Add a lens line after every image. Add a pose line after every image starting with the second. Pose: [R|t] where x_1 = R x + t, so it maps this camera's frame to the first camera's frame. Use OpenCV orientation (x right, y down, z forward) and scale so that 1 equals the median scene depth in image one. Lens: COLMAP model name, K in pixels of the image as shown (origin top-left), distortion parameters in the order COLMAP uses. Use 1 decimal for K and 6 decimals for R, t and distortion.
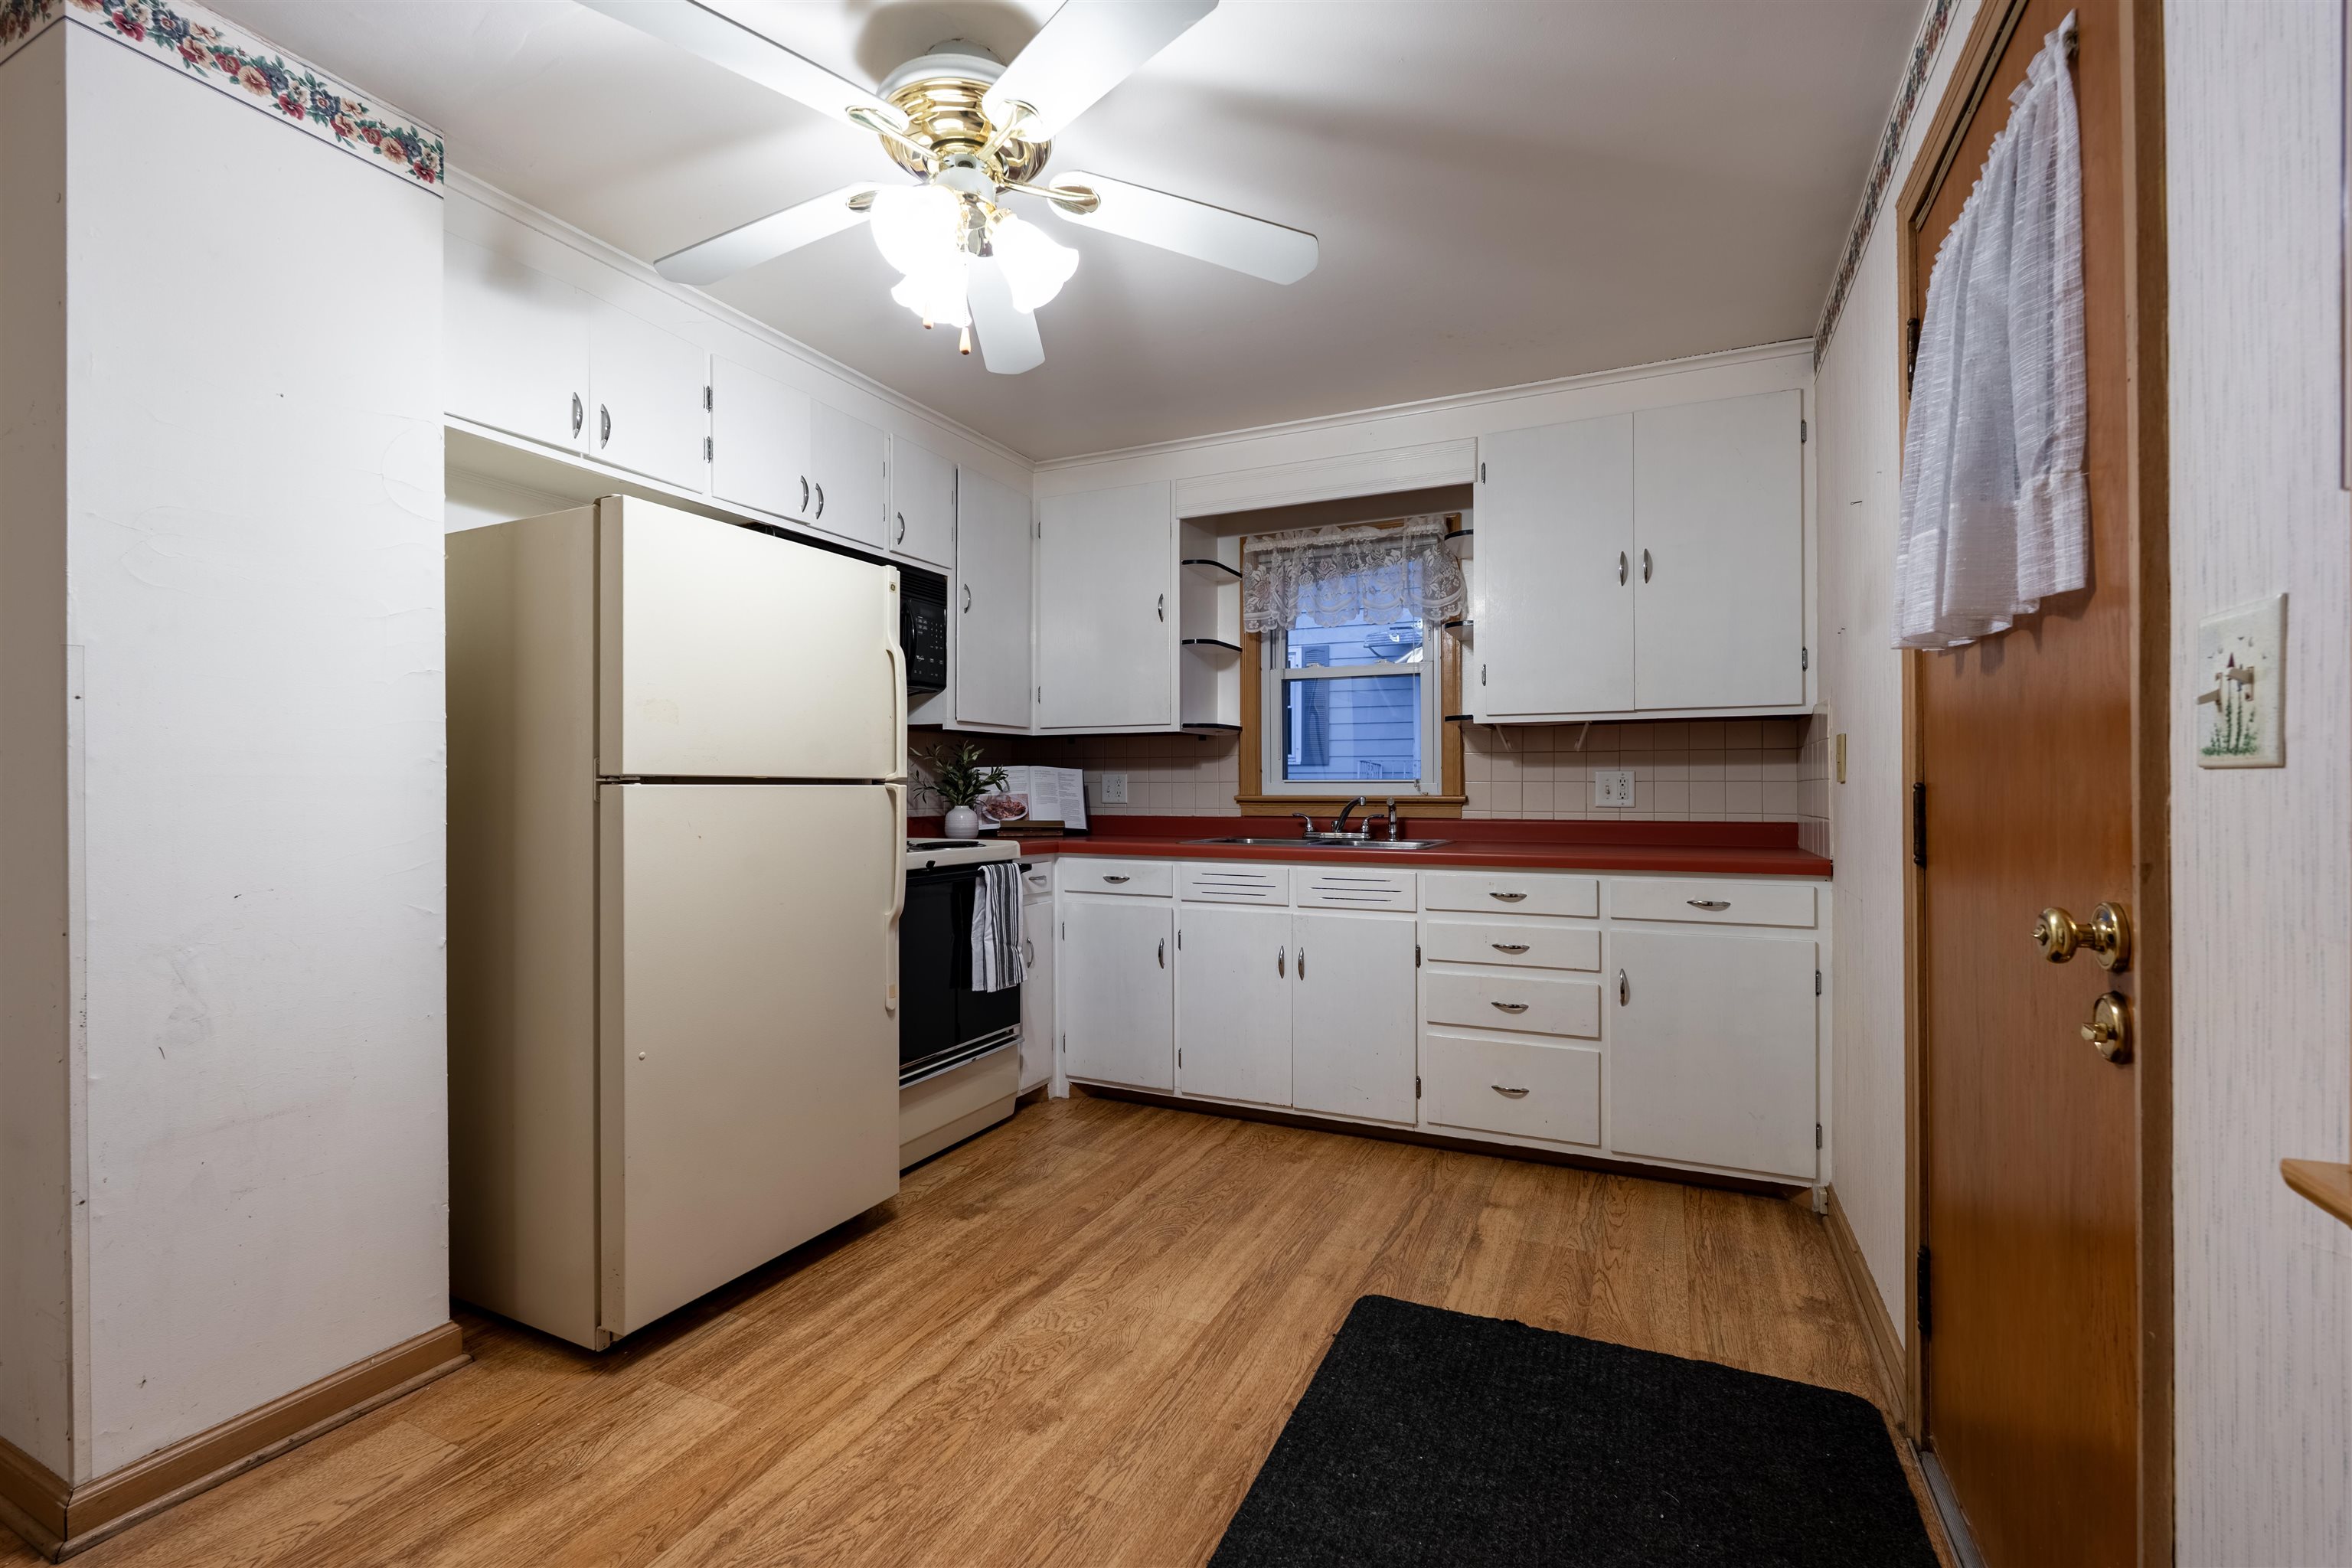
lens RADIAL K [[1026.5, 0, 1190.0], [0, 1026.5, 800.9], [0, 0, 1]] dist [-0.003478, 0.000228]
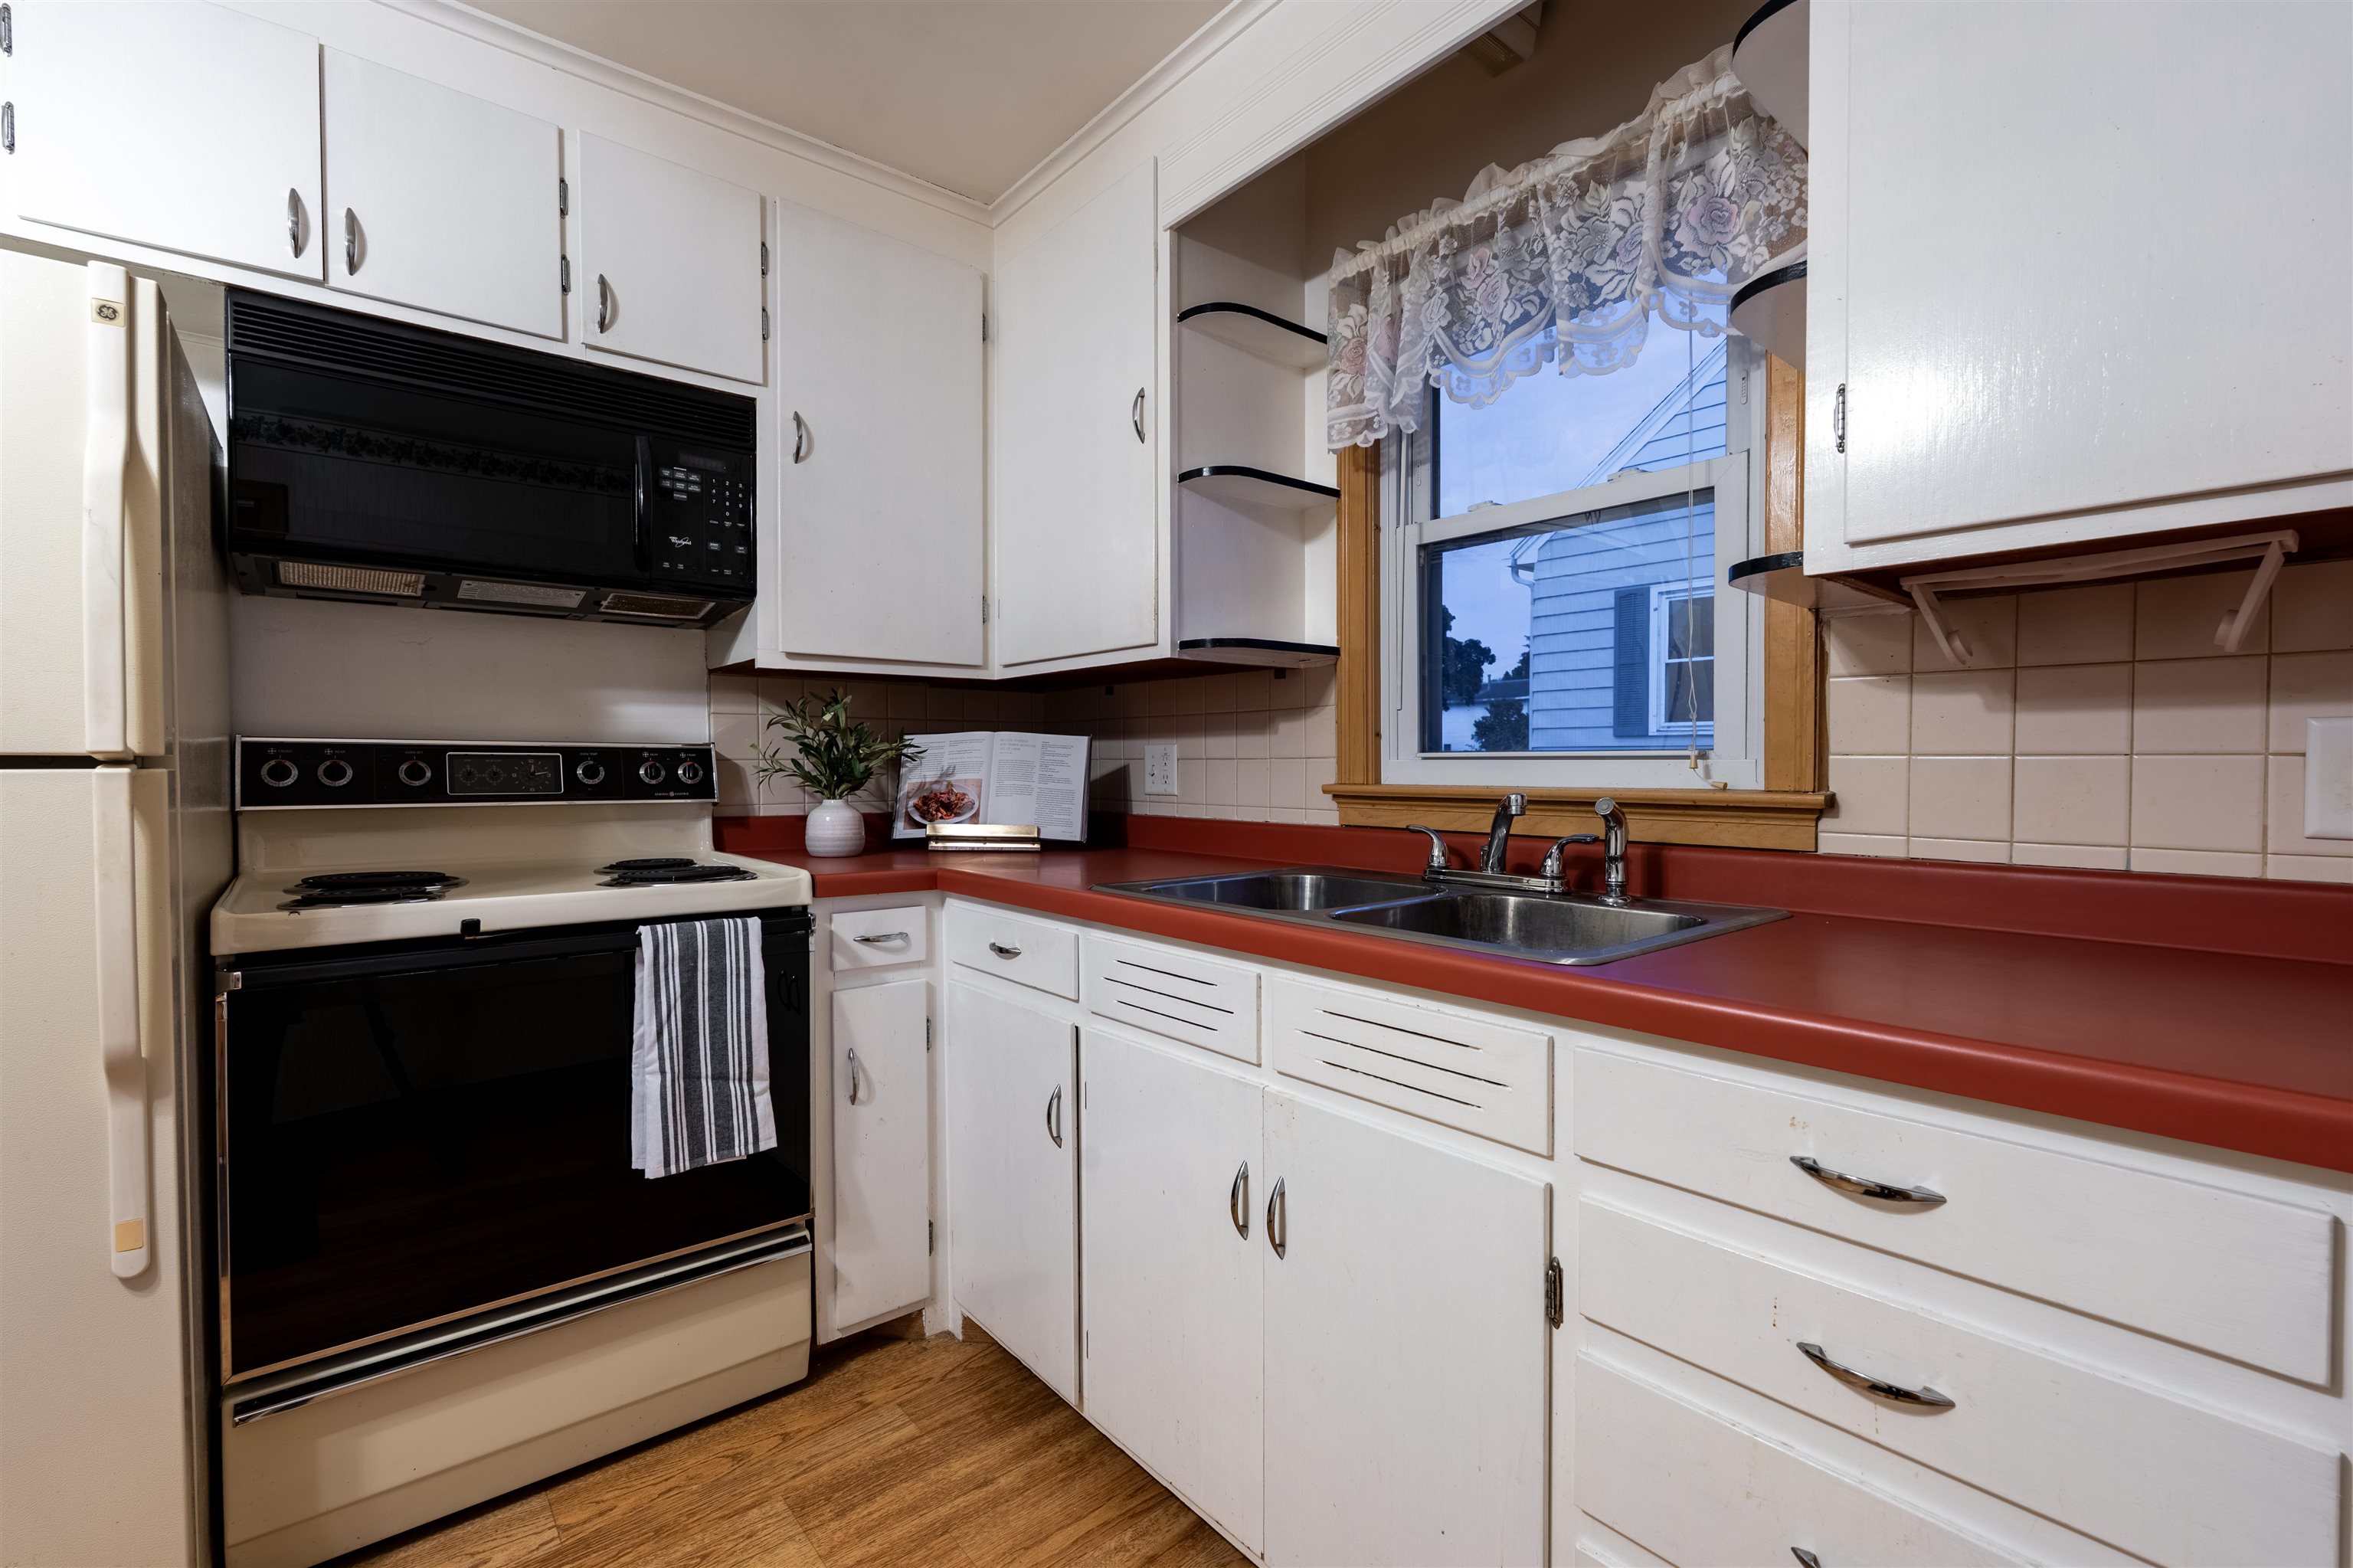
lens RADIAL K [[1027.0, 0, 1182.6], [0, 1027.0, 794.3], [0, 0, 1]] dist [-0.003478, 0.000228]
pose [[0.903897, 0.011731, -0.427588, 0.226864], [-0.004246, 0.999821, 0.018456, -0.010674], [0.427728, -0.014867, 0.903785, 0.591243]]
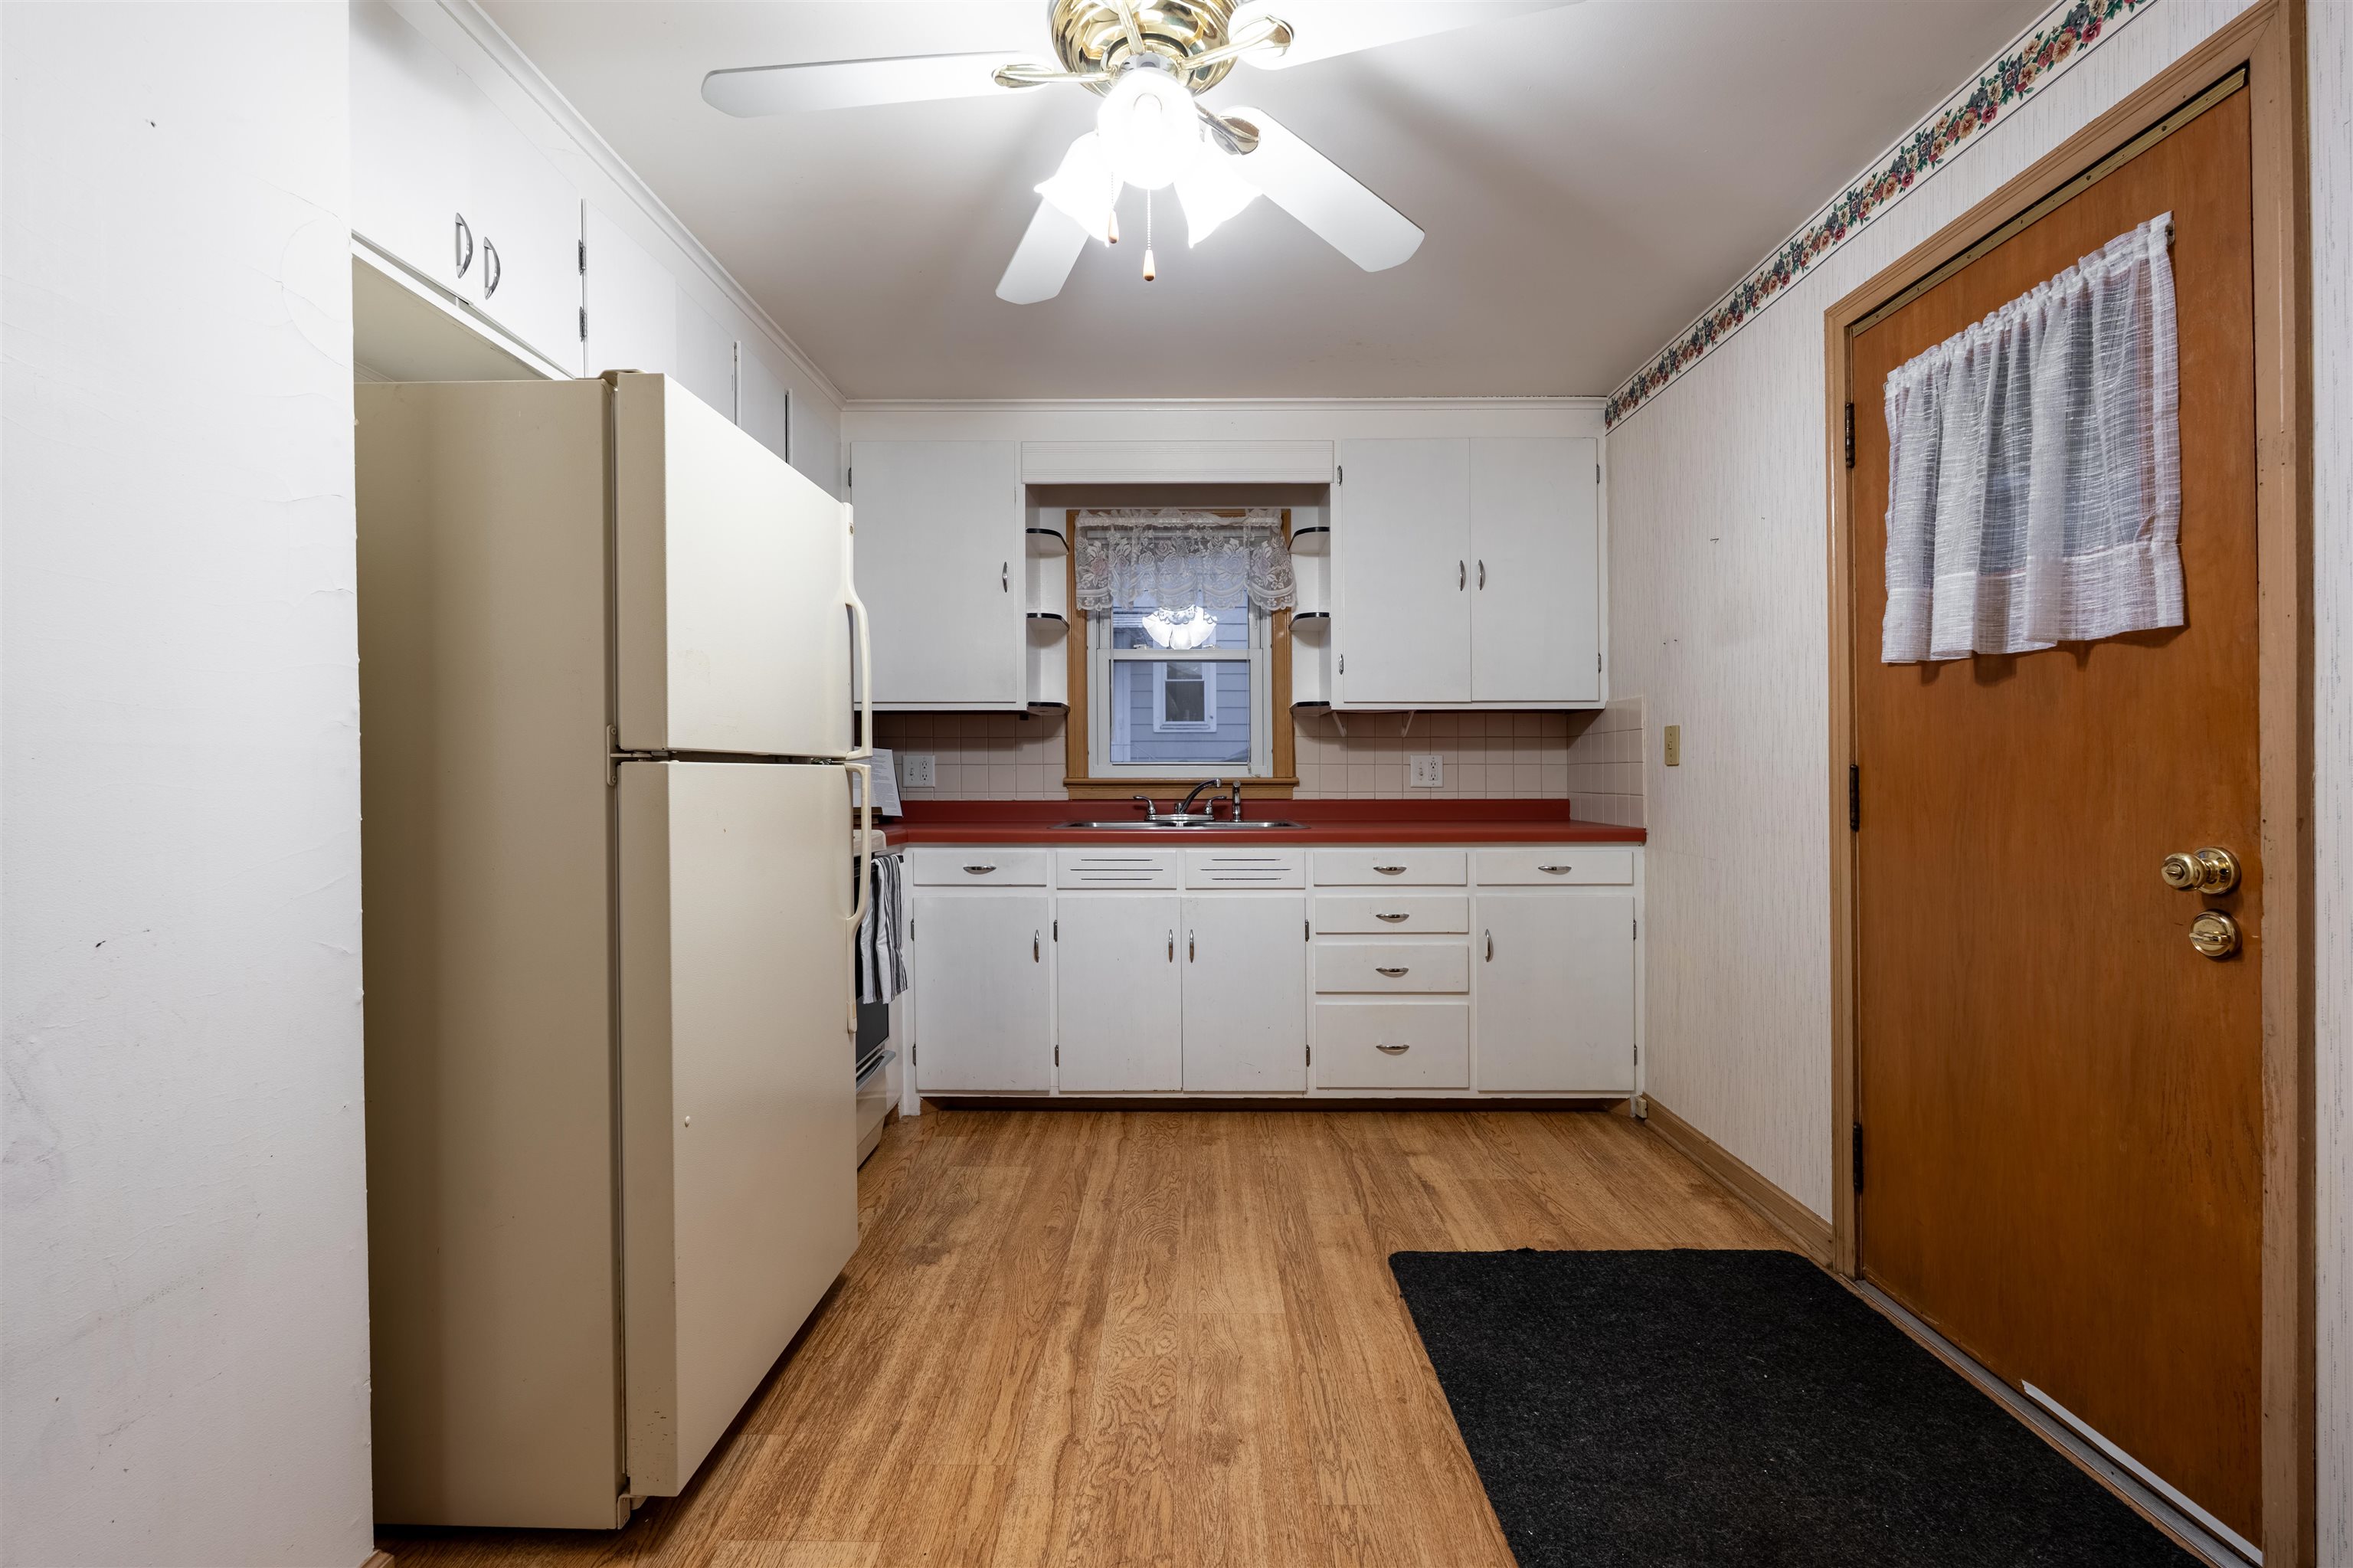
lens RADIAL K [[1027.0, 0, 1190.8], [0, 1027.0, 790.8], [0, 0, 1]] dist [-0.003478, 0.000228]
pose [[0.906206, -0.007368, 0.422772, -0.293613], [0.005232, 0.999967, 0.006213, 0.001348], [-0.422804, -0.003418, 0.906215, 0.090521]]
